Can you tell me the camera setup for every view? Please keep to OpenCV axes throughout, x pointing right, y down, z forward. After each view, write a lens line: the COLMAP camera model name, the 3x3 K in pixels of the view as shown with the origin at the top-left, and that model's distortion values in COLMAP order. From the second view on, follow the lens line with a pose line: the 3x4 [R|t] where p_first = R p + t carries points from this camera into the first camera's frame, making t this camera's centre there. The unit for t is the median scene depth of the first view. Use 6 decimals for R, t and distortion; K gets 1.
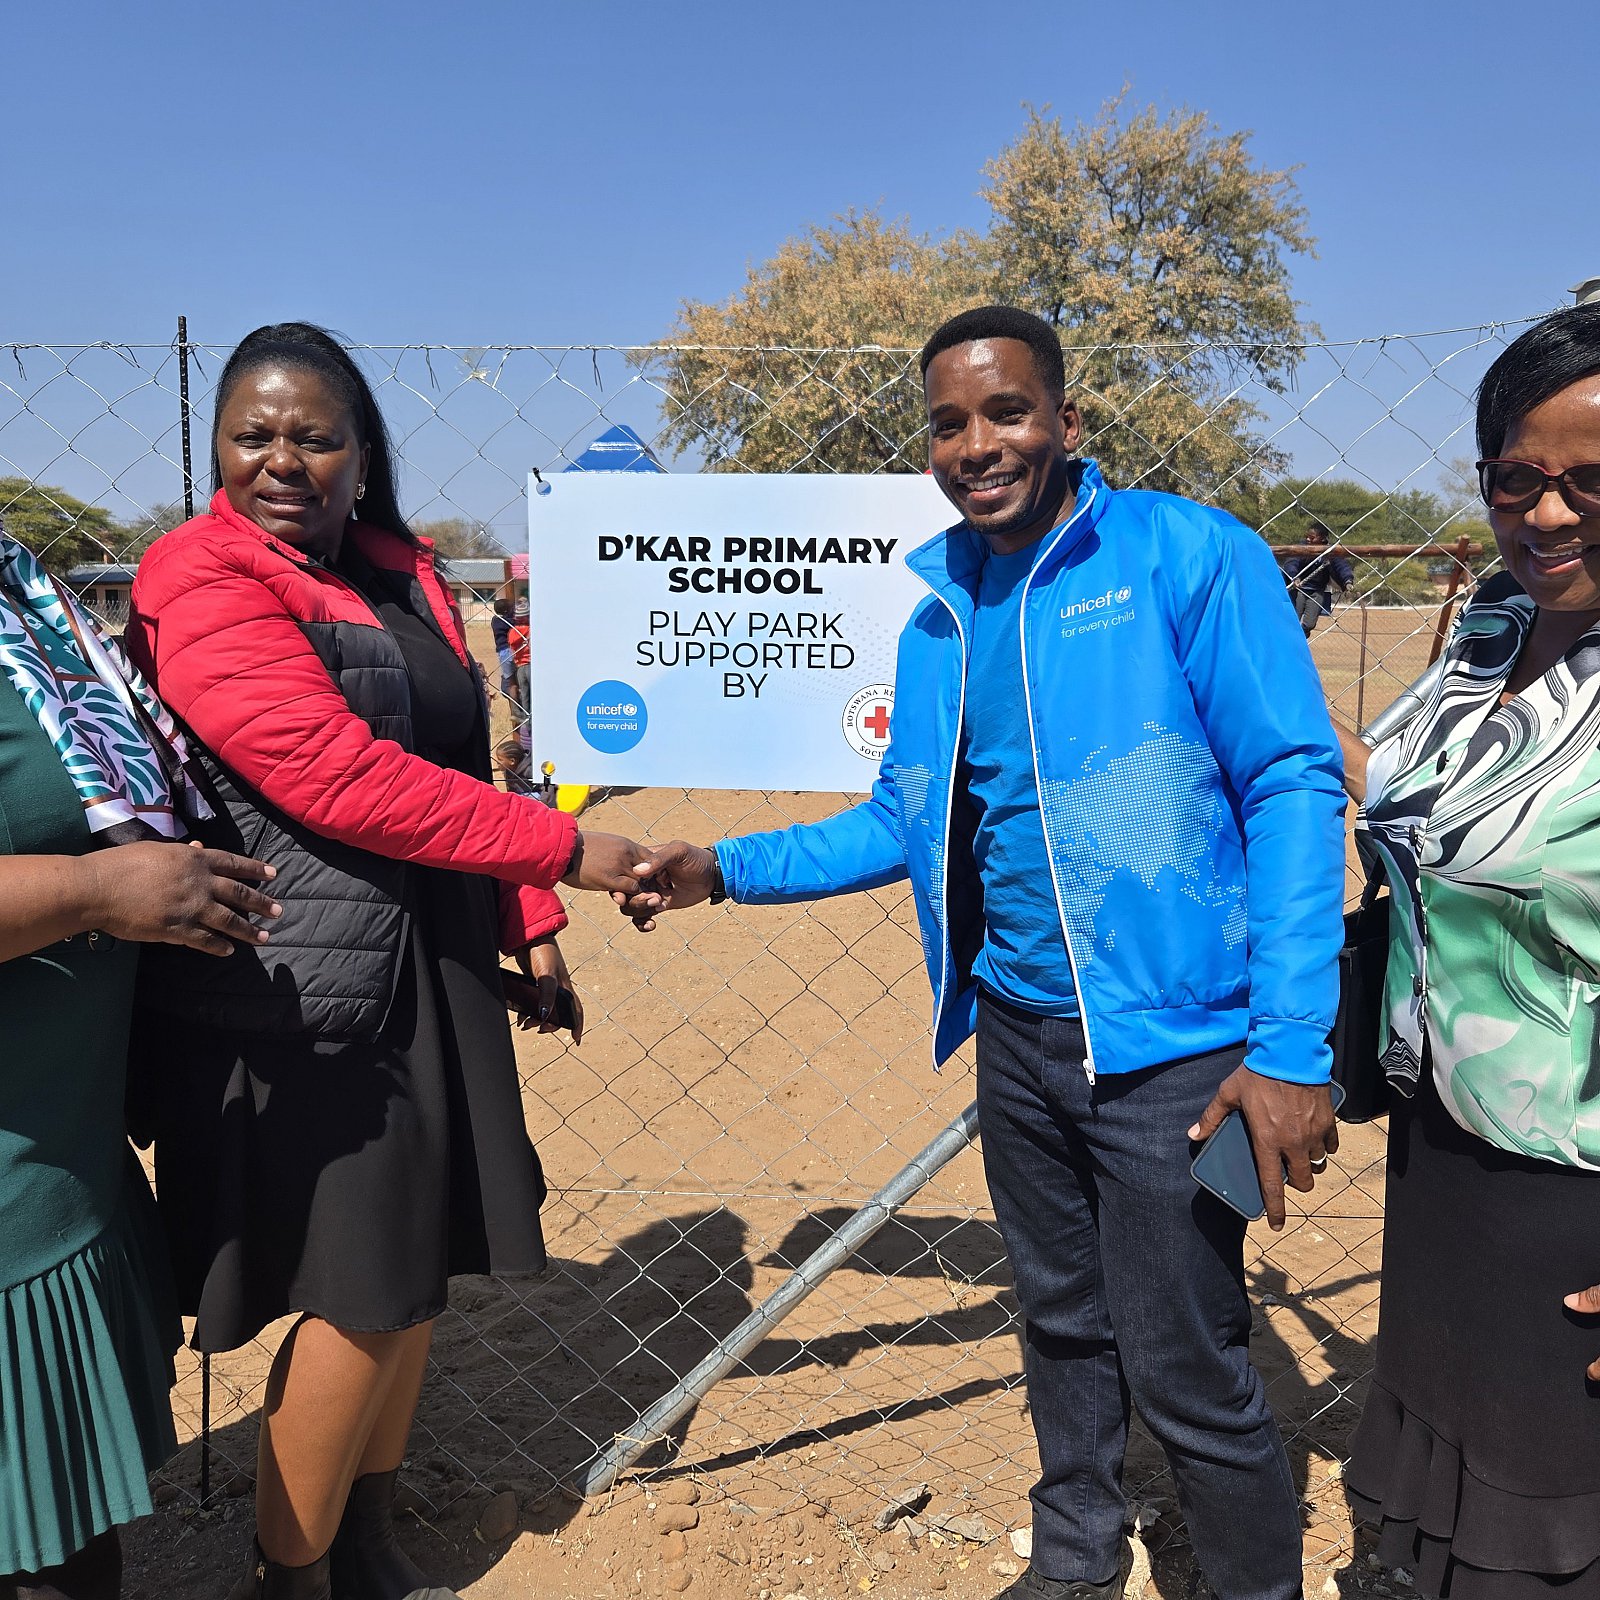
lens RADIAL K [[1352.4, 0, 802.6], [0, 1352.4, 813.6], [0, 0, 1]] dist [0.064239, -0.078286]
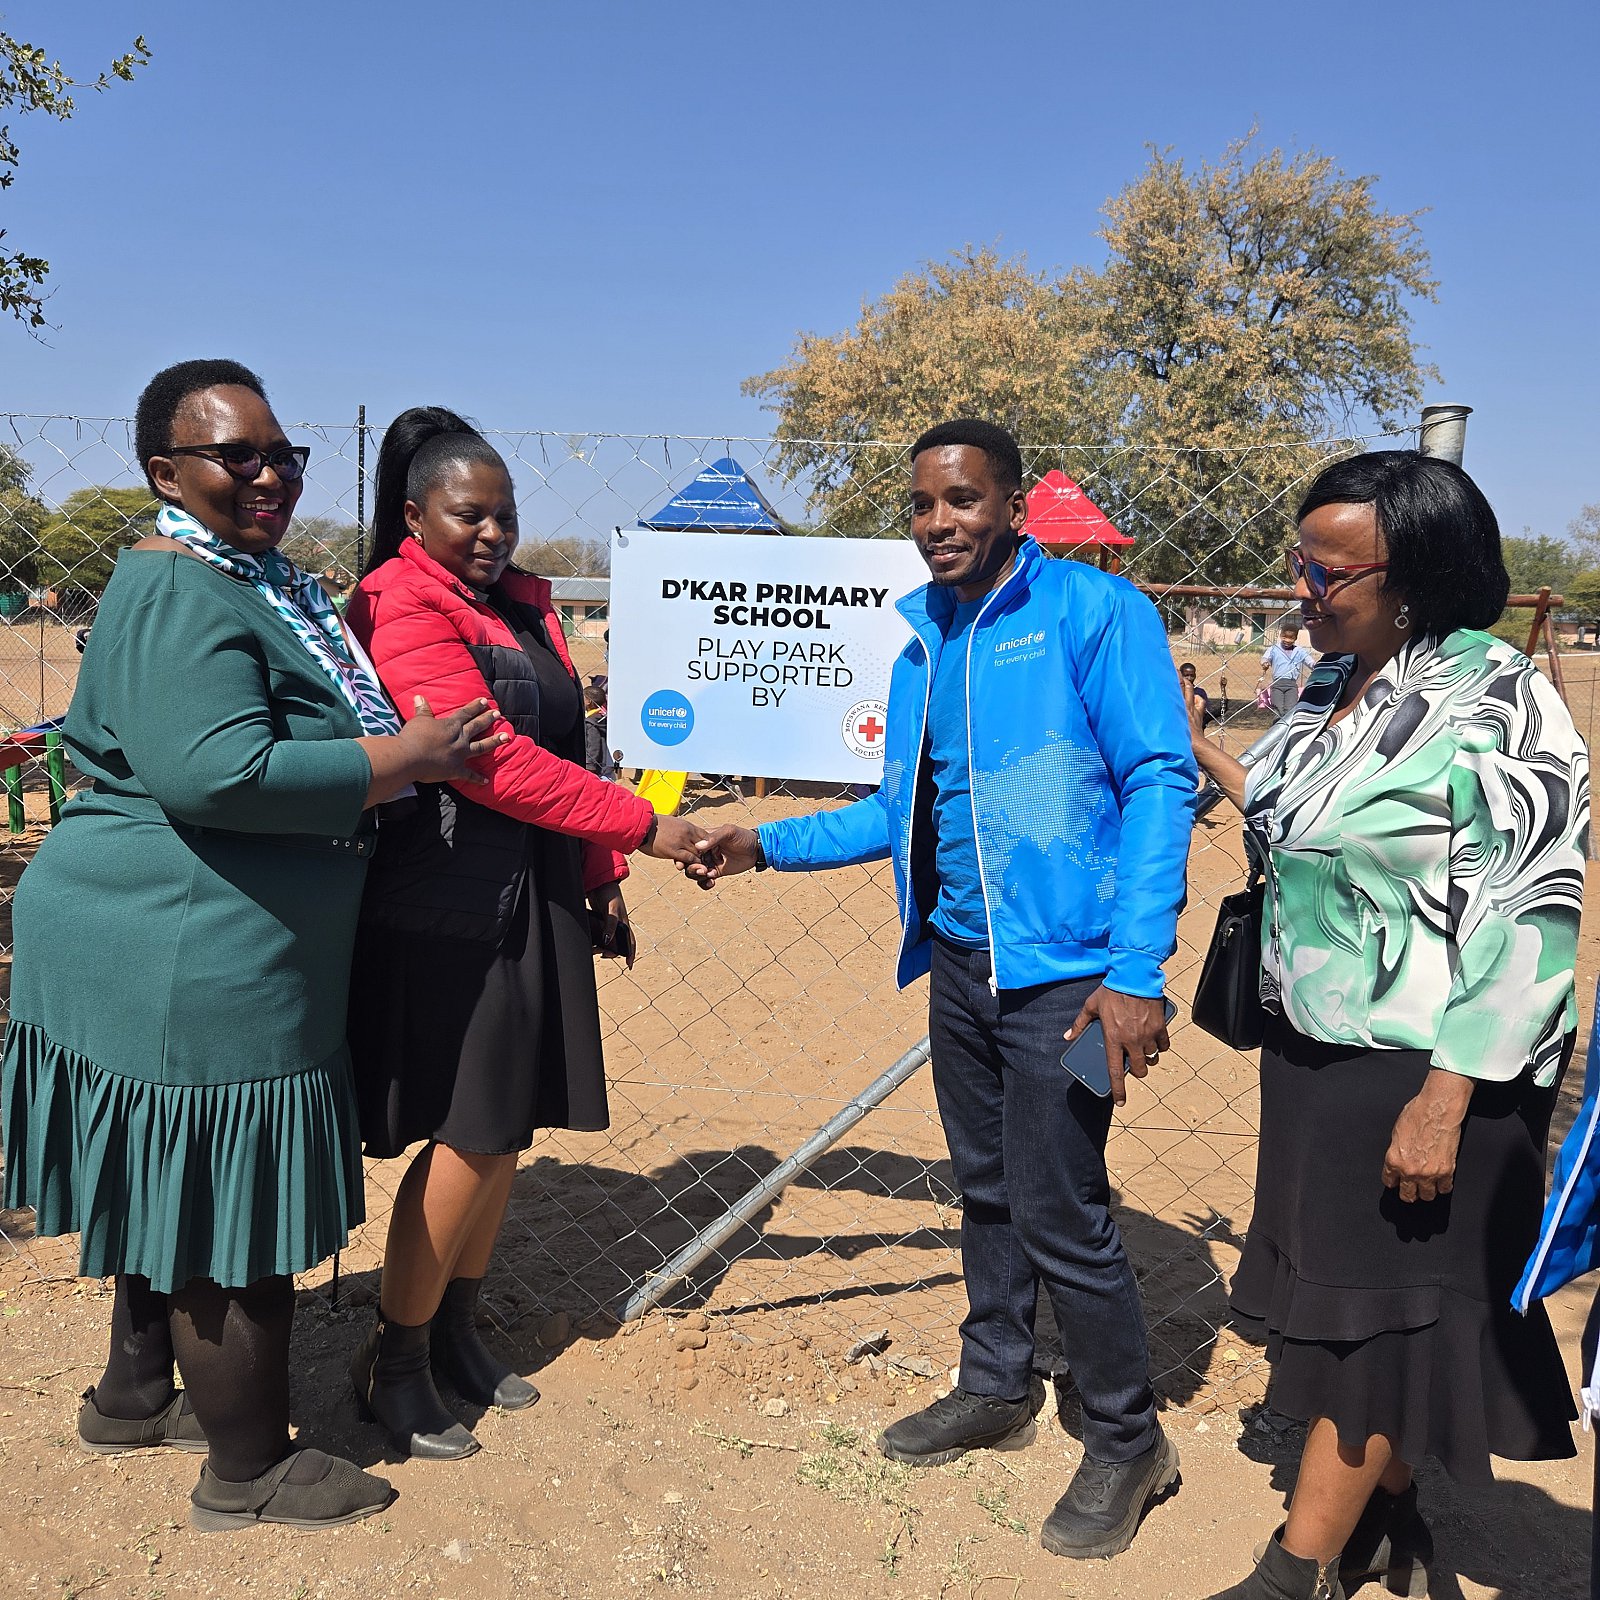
lens RADIAL K [[1331.6, 0, 798.7], [0, 1331.6, 818.6], [0, 0, 1]] dist [0.103369, -0.190657]
pose [[0.996398, 0.042638, -0.073298, 0.086011], [-0.043639, 0.998974, -0.012111, 0.036966], [0.072706, 0.015266, 0.997237, -0.279935]]
